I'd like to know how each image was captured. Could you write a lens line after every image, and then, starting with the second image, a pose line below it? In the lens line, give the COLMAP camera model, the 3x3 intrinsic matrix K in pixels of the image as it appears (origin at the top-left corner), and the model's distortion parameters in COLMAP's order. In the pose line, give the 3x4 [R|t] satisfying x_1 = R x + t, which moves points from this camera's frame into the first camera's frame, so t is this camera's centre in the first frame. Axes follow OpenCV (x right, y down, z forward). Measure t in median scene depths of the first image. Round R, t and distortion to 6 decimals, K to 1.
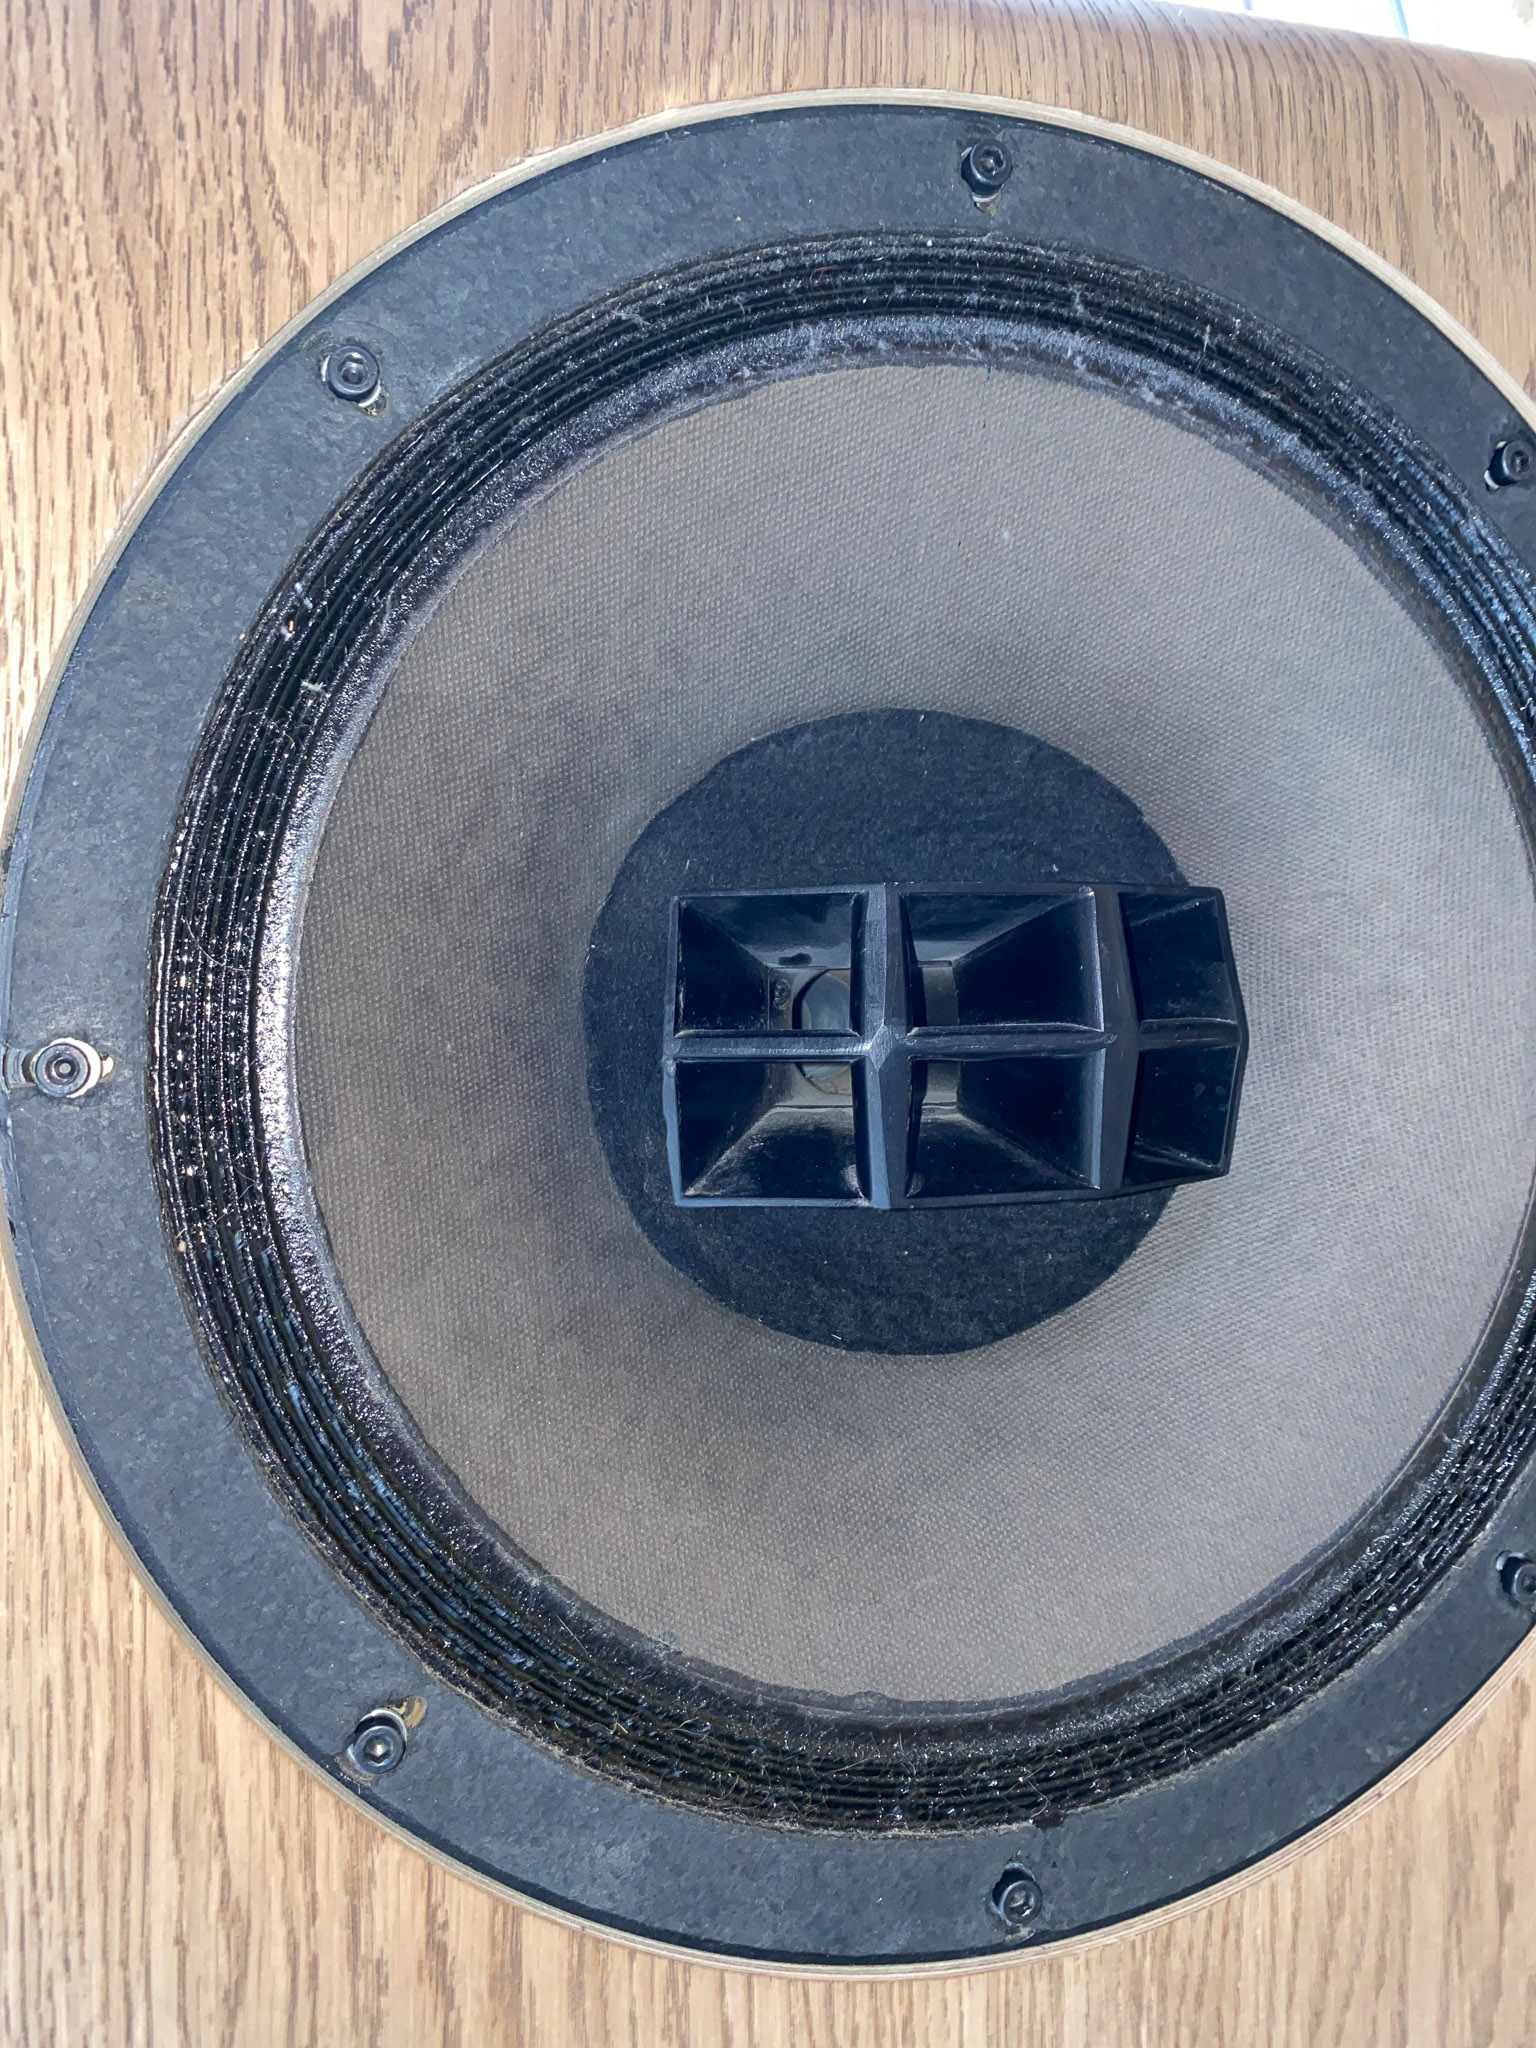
lens RADIAL K [[1791.0, 0, 768.0], [0, 1791.0, 1024.0], [0, 0, 1]] dist [-0.023624, 0.056387]
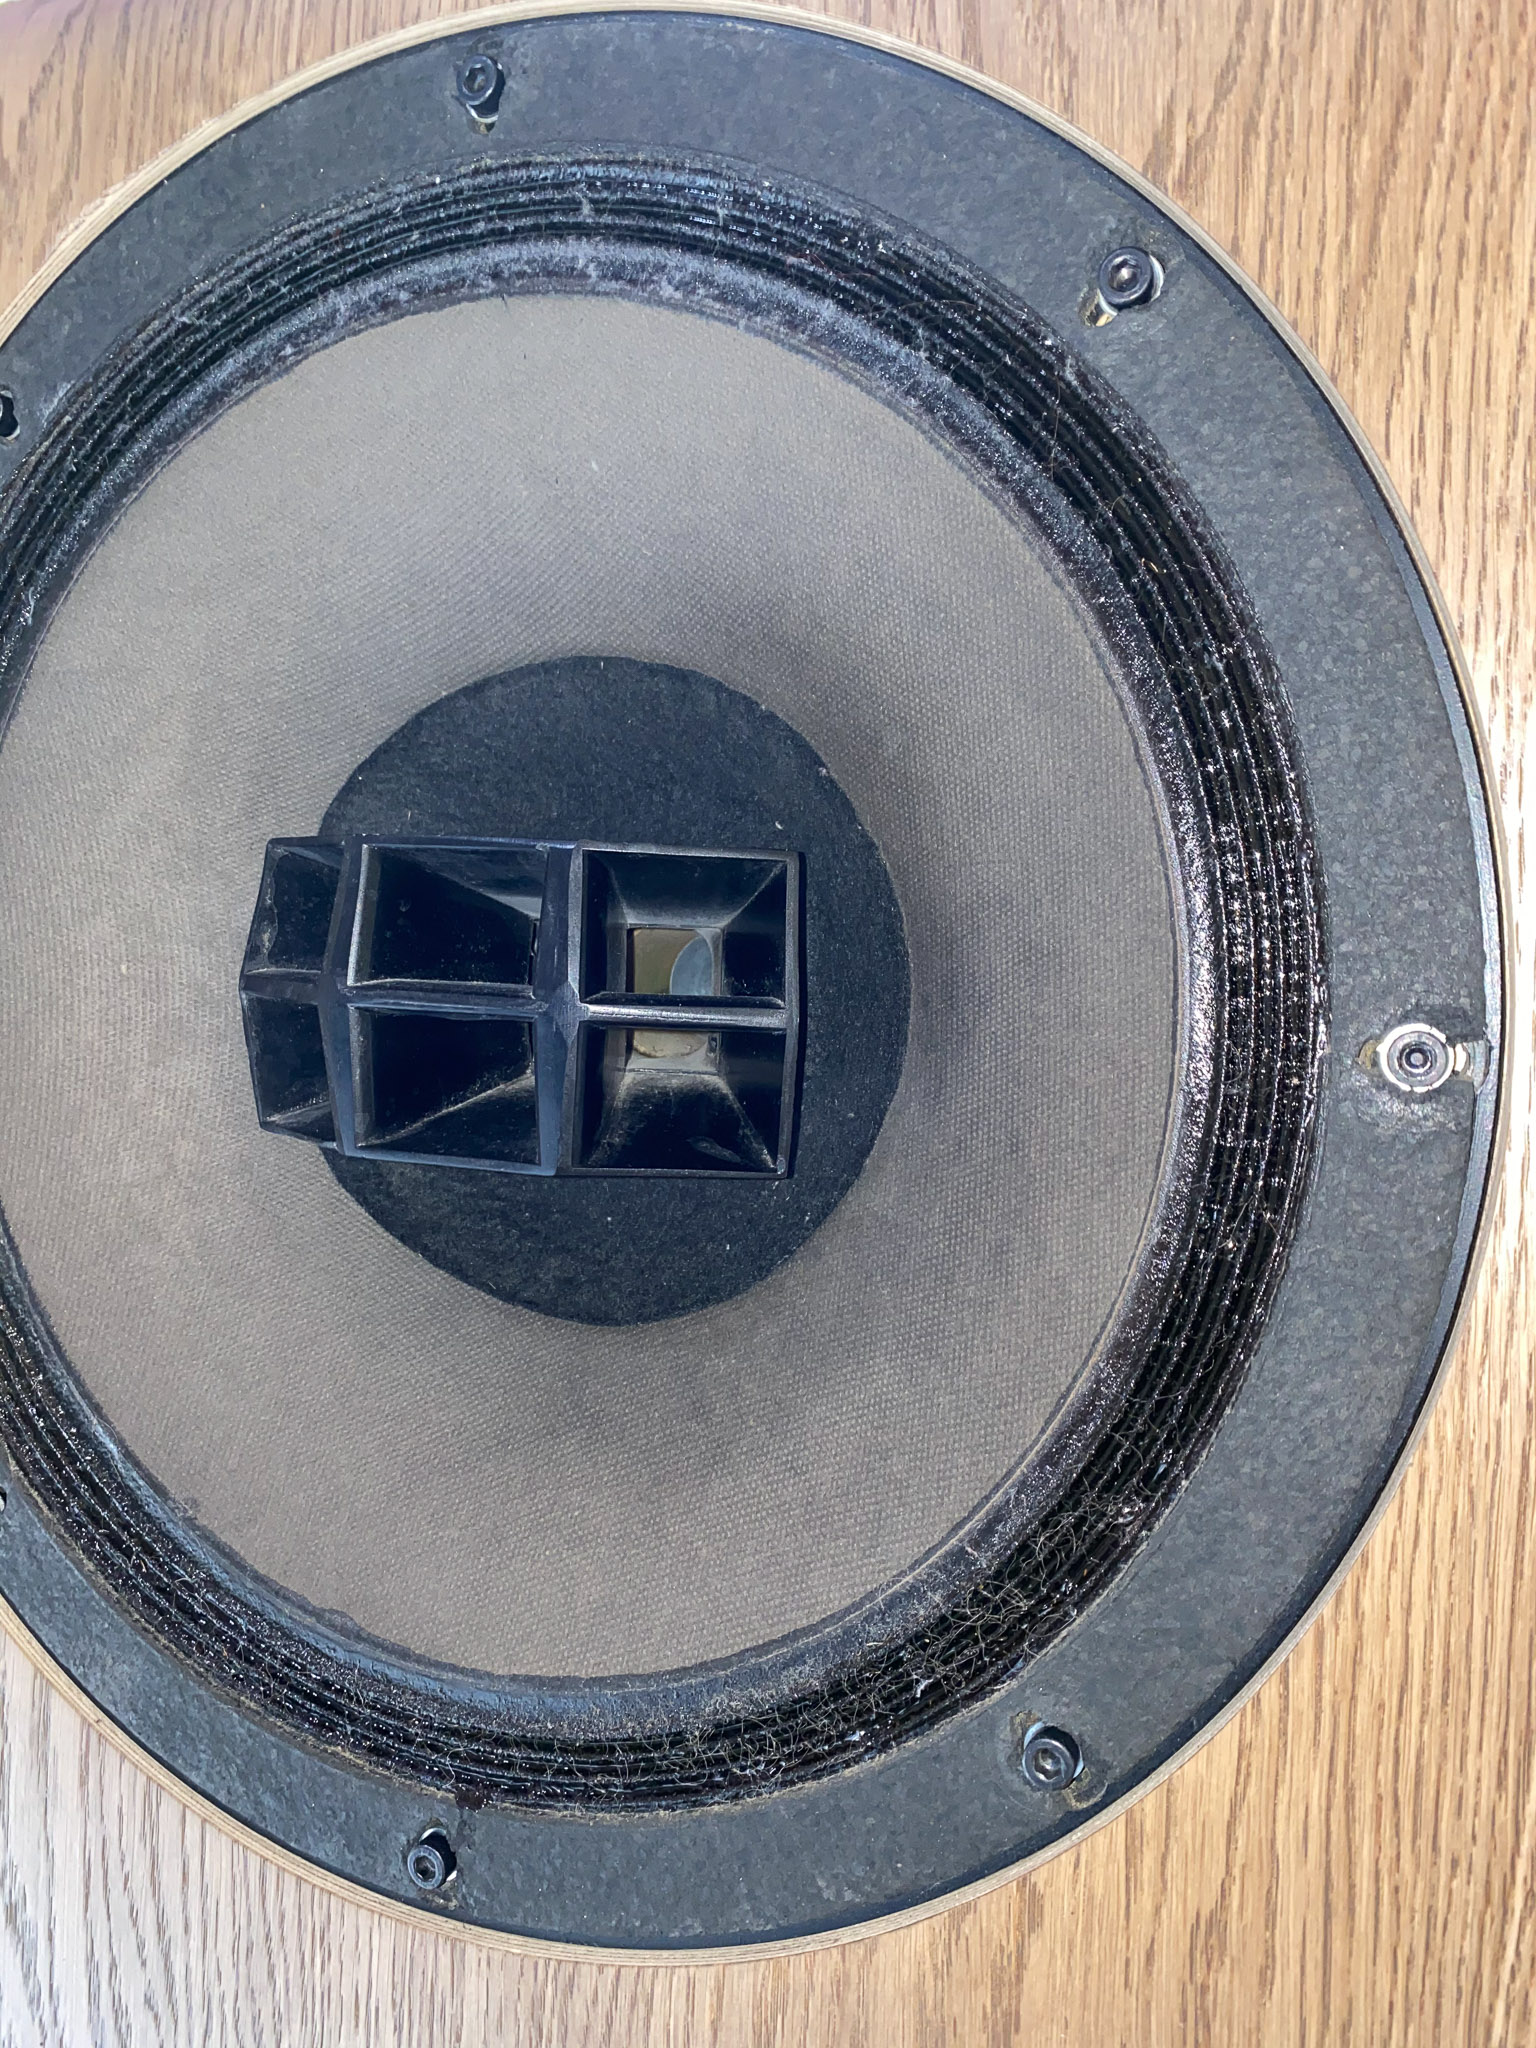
lens RADIAL K [[1791.0, 0, 768.0], [0, 1791.0, 1024.0], [0, 0, 1]] dist [-0.023624, 0.056387]
pose [[0.745874, 0.085503, -0.660577, 0.889655], [-0.065334, 0.996336, 0.055192, -0.041631], [0.662875, 0.001992, 0.748727, 0.378020]]
